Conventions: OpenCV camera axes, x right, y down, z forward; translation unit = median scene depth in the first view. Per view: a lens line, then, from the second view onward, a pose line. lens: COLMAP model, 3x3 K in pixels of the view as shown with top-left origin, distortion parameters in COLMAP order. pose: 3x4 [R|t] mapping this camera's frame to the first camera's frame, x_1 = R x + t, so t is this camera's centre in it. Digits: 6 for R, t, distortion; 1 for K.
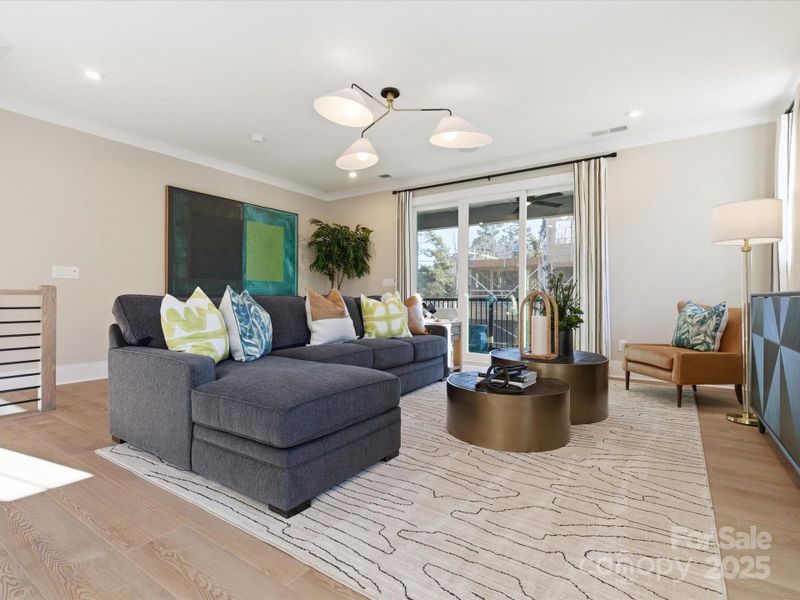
lens RADIAL K [[401.4, 0, 401.6], [0, 401.4, 300.0], [0, 0, 1]] dist [0.001864, 0.000128]
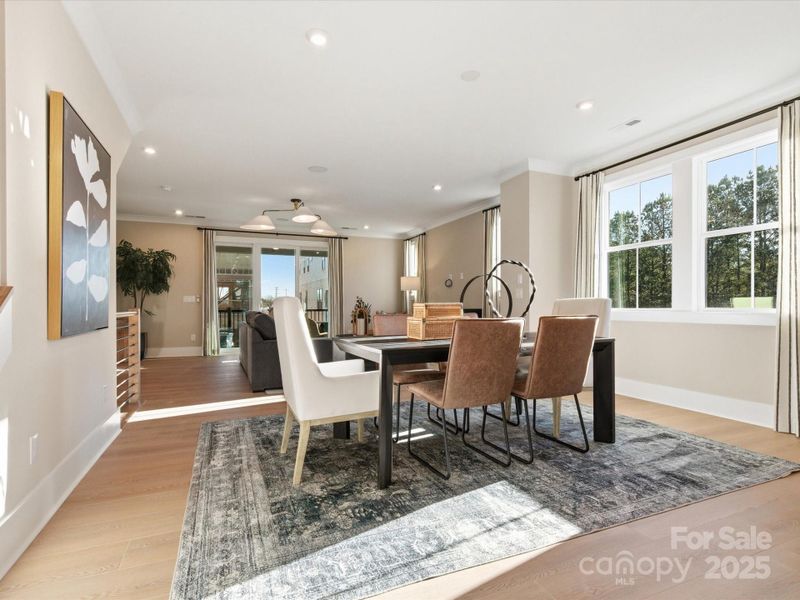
lens RADIAL K [[413.7, 0, 394.1], [0, 413.7, 299.5], [0, 0, 1]] dist [0.000056, -0.000210]
pose [[0.546102, 0.007253, 0.837687, -1.054463], [0.009789, 0.999839, -0.015039, -0.023621], [-0.837661, 0.016413, 0.545944, -0.311142]]
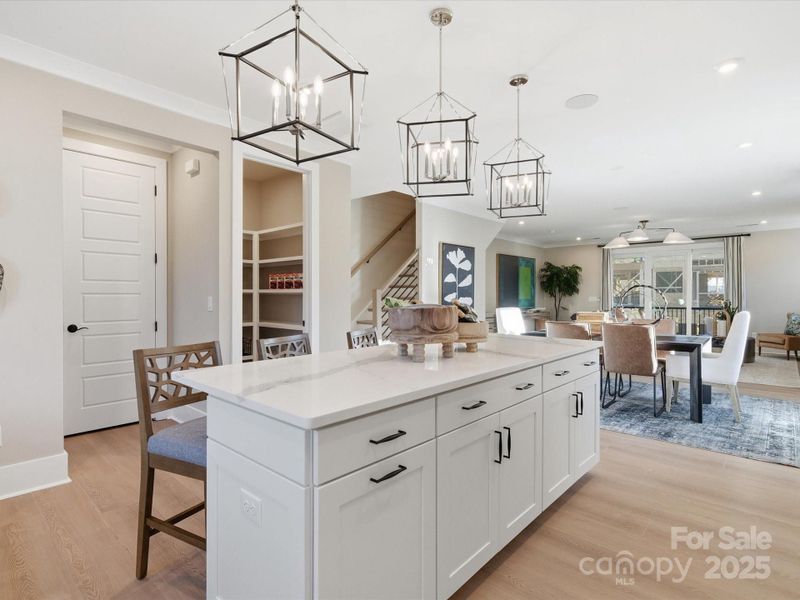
lens RADIAL K [[413.7, 0, 394.1], [0, 413.7, 299.5], [0, 0, 1]] dist [0.000056, -0.000210]
pose [[0.987742, -0.003728, -0.156052, -0.817473], [0.004149, 0.999989, 0.002369, -0.066610], [0.156041, -0.002988, 0.987746, -1.184891]]
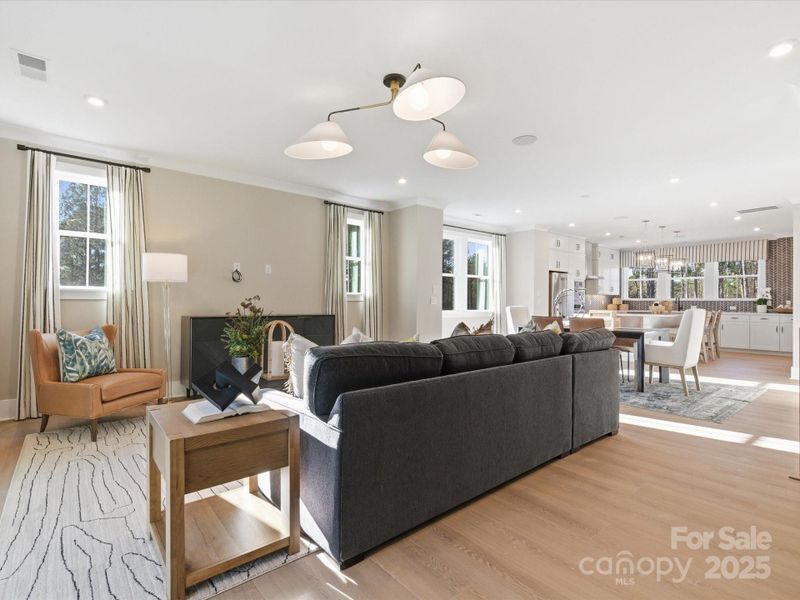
lens RADIAL K [[401.4, 0, 401.6], [0, 401.4, 300.0], [0, 0, 1]] dist [0.001864, 0.000128]
pose [[-0.962037, -0.008742, 0.272780, -0.192141], [-0.008544, 0.999962, 0.001912, -0.056966], [-0.272786, -0.000491, -0.962075, 1.398741]]
